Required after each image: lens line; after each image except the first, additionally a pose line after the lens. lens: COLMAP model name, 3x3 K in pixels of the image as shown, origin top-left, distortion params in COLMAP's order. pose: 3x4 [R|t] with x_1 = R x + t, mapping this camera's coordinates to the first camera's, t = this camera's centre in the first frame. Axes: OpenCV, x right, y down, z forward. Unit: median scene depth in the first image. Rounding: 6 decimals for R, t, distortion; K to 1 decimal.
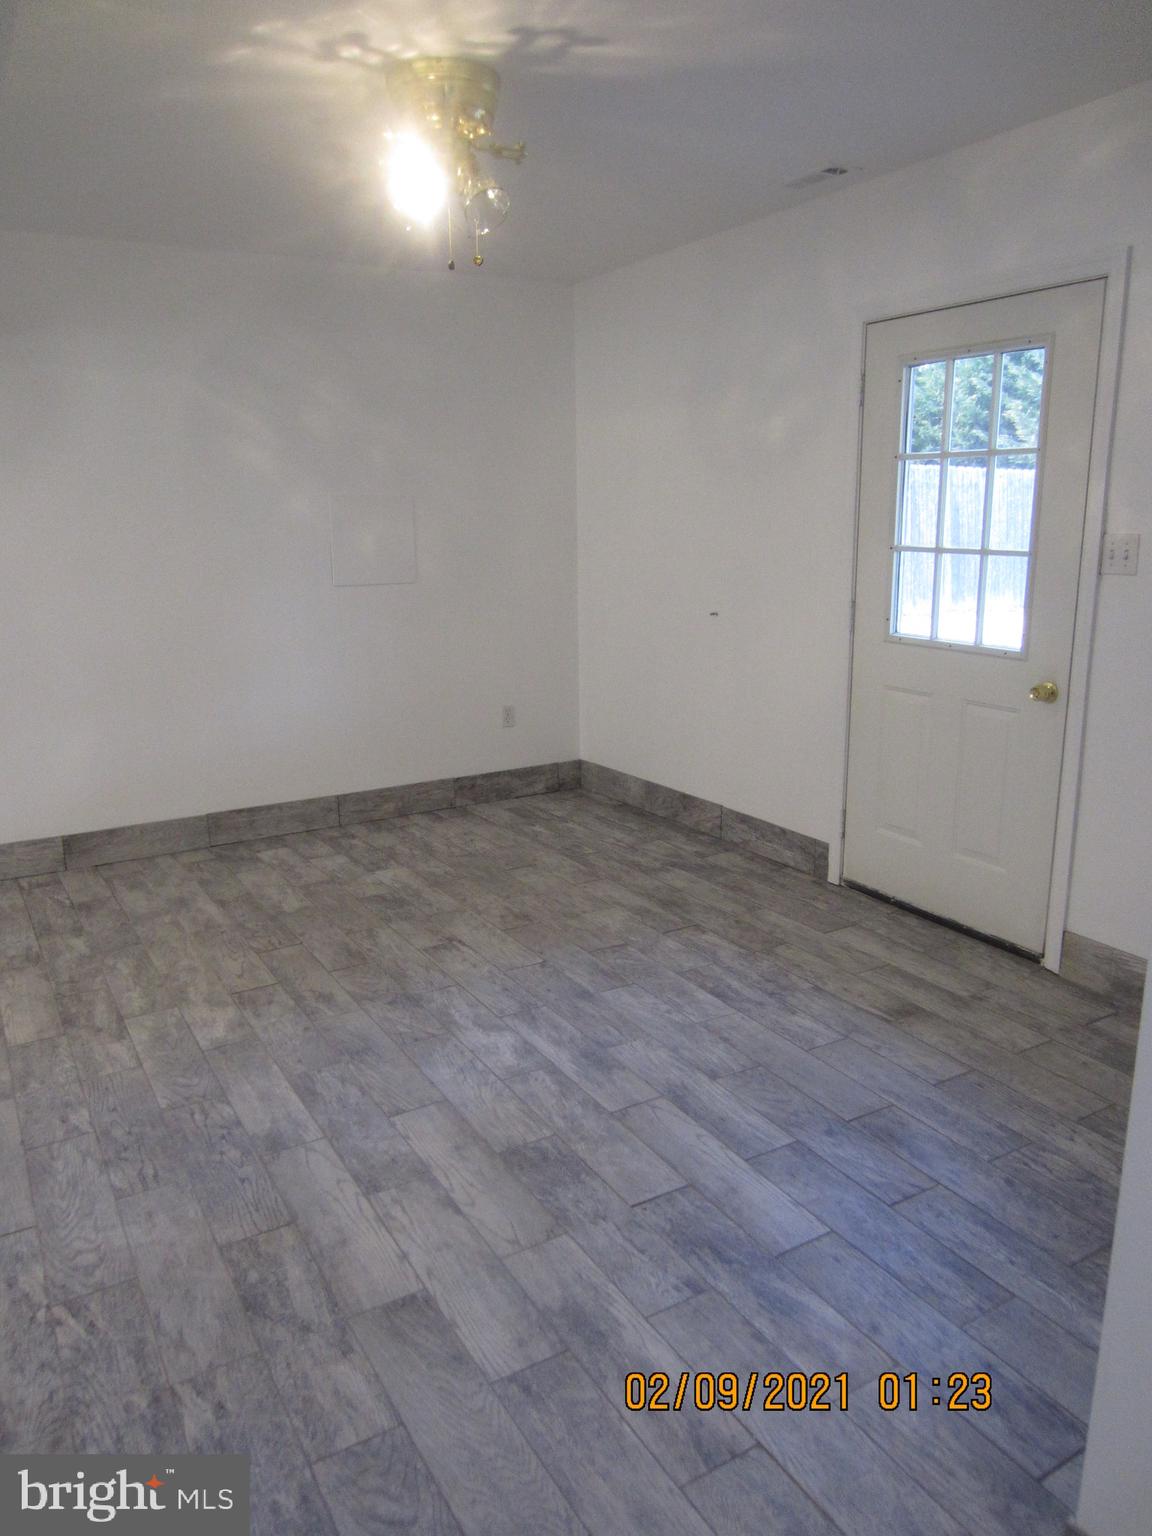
lens RADIAL K [[1101.3, 0, 571.7], [0, 1101.3, 772.4], [0, 0, 1]] dist [0.011231, 0.000518]
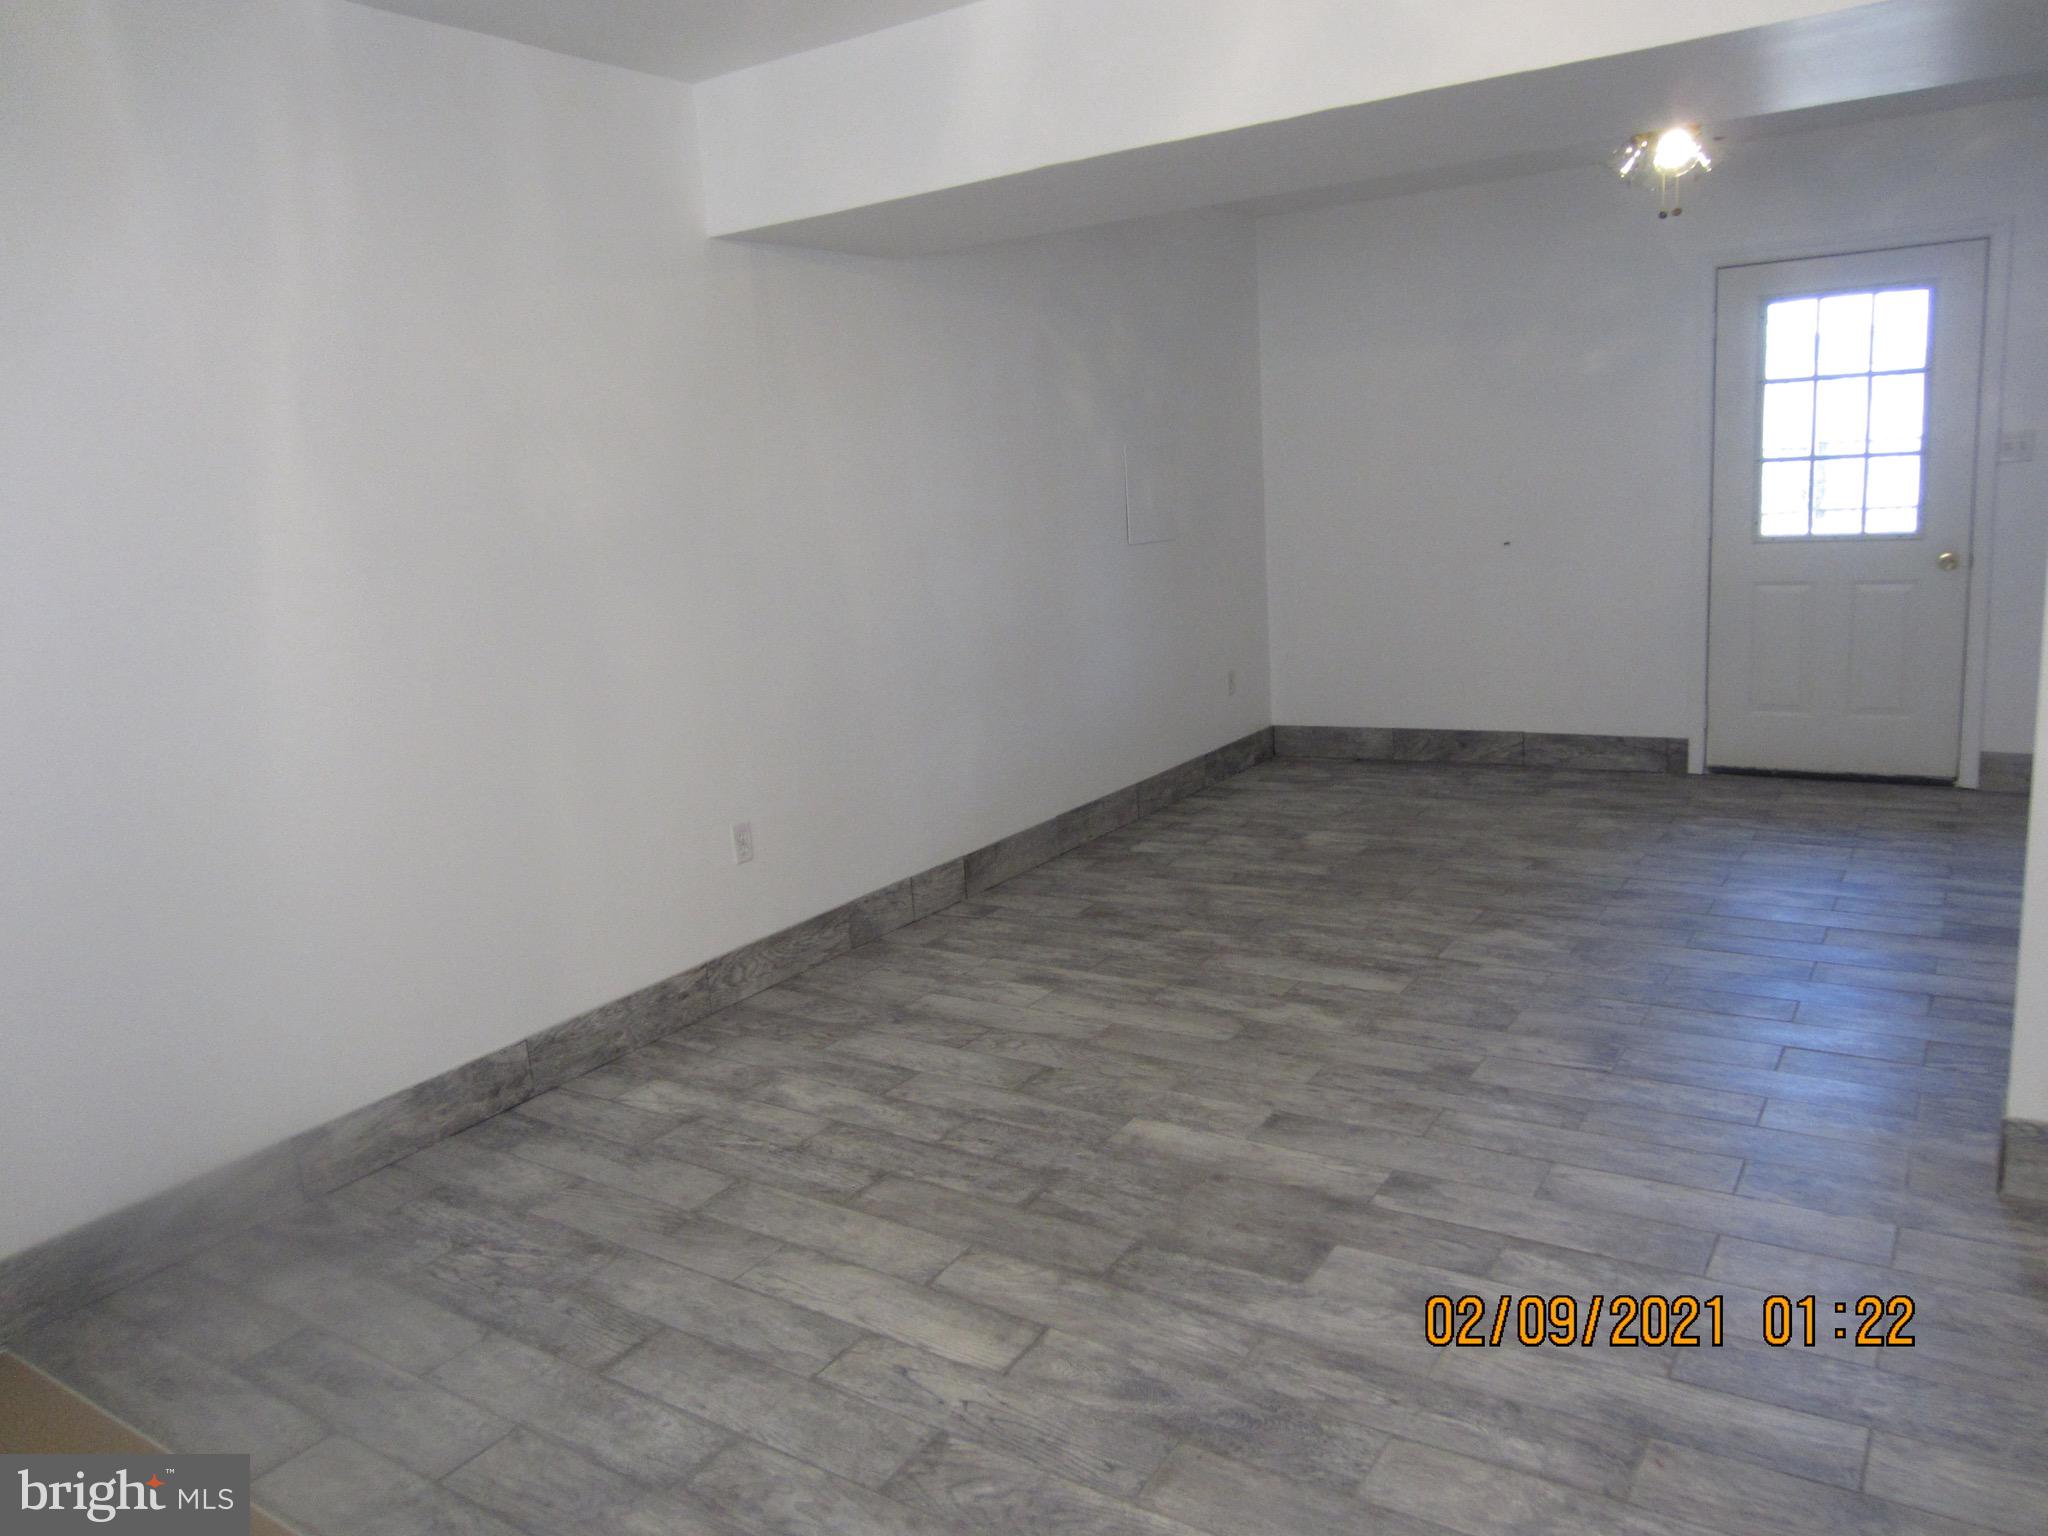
lens RADIAL K [[1462.0, 0, 1044.7], [0, 1462.0, 771.4], [0, 0, 1]] dist [-0.038466, 0.024906]
pose [[0.893142, -0.130892, 0.430308, -1.186686], [0.153429, 0.987997, -0.017925, 0.032301], [-0.422797, 0.082032, 0.902504, -0.018222]]
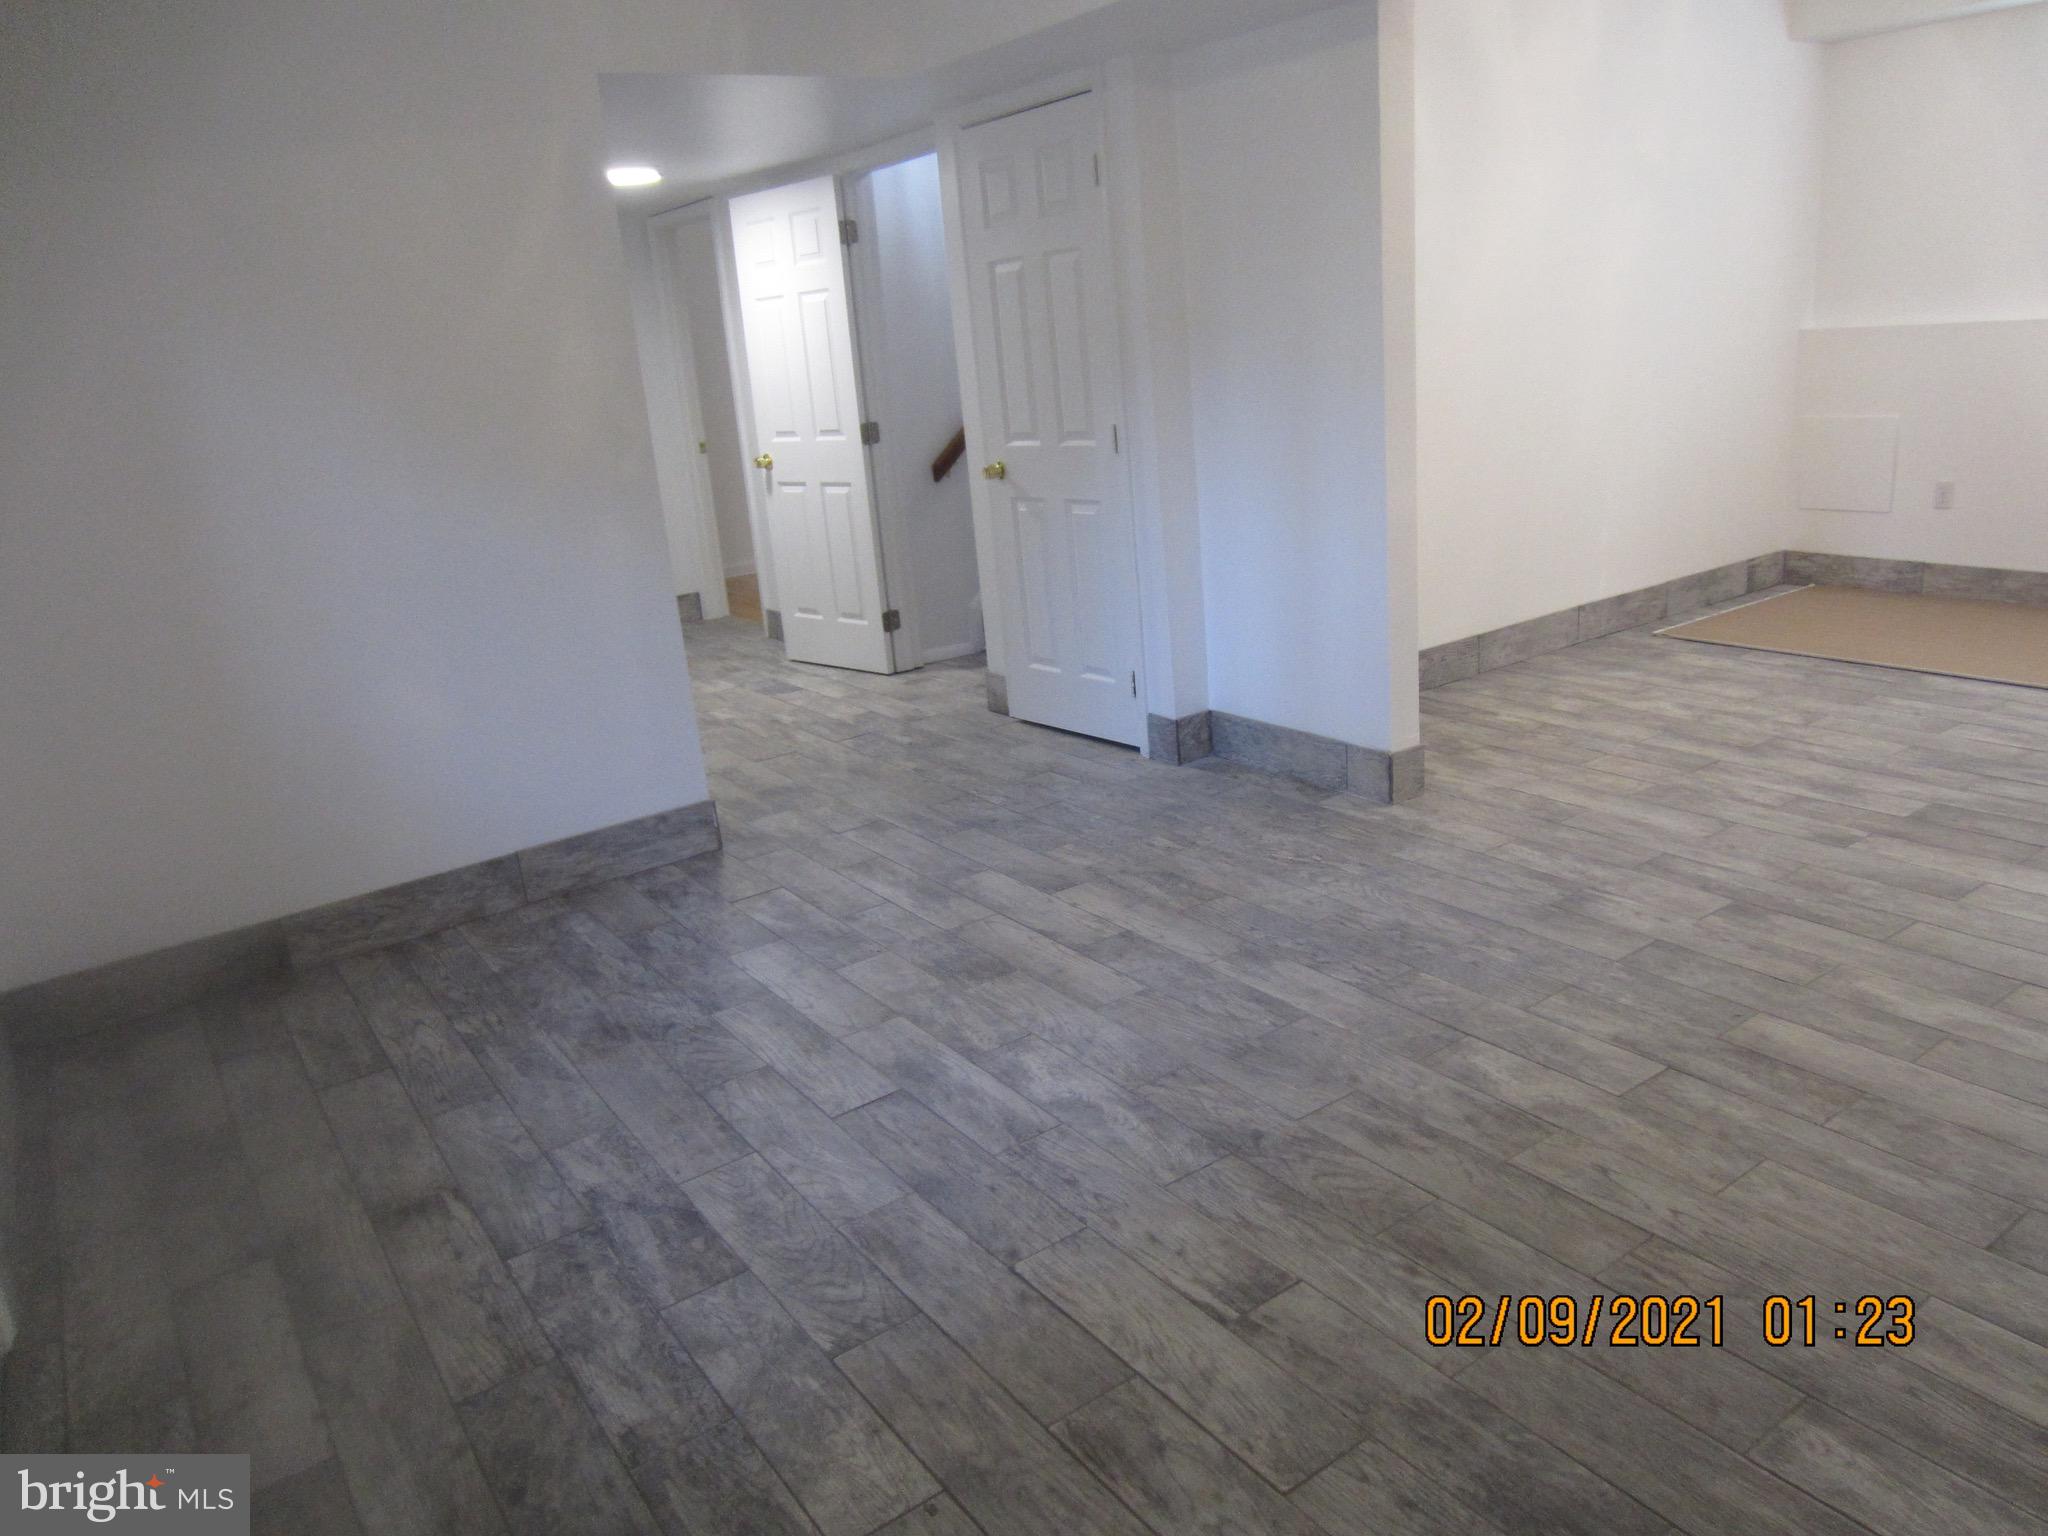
lens RADIAL K [[1462.0, 0, 1044.7], [0, 1462.0, 771.4], [0, 0, 1]] dist [-0.038466, 0.024906]
pose [[-0.990919, 0.125957, -0.047066, -0.038218], [0.084391, 0.855080, 0.511583, -0.352670], [0.104682, 0.502965, -0.857944, 1.513724]]
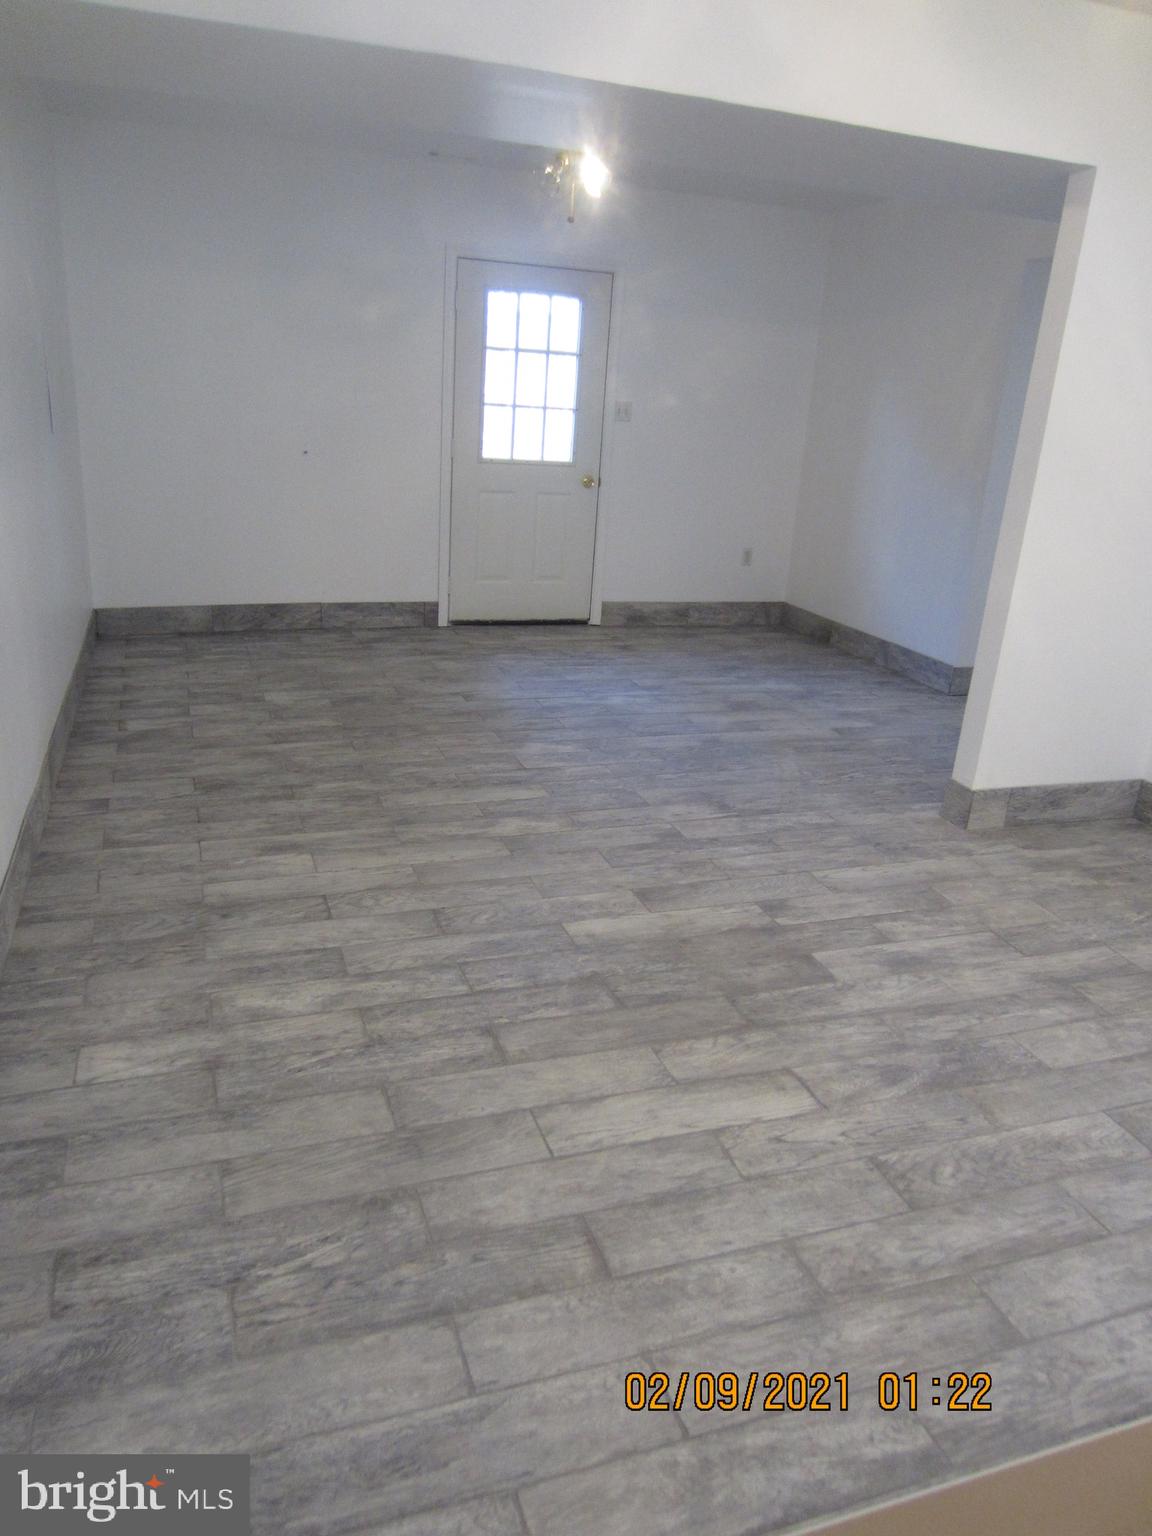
lens RADIAL K [[1101.3, 0, 571.7], [0, 1101.3, 772.4], [0, 0, 1]] dist [0.011231, 0.000518]
pose [[0.189999, -0.294471, 0.936583, -1.557016], [0.168212, 0.949617, 0.264445, -0.105233], [-0.967267, 0.107300, 0.229960, 0.617739]]
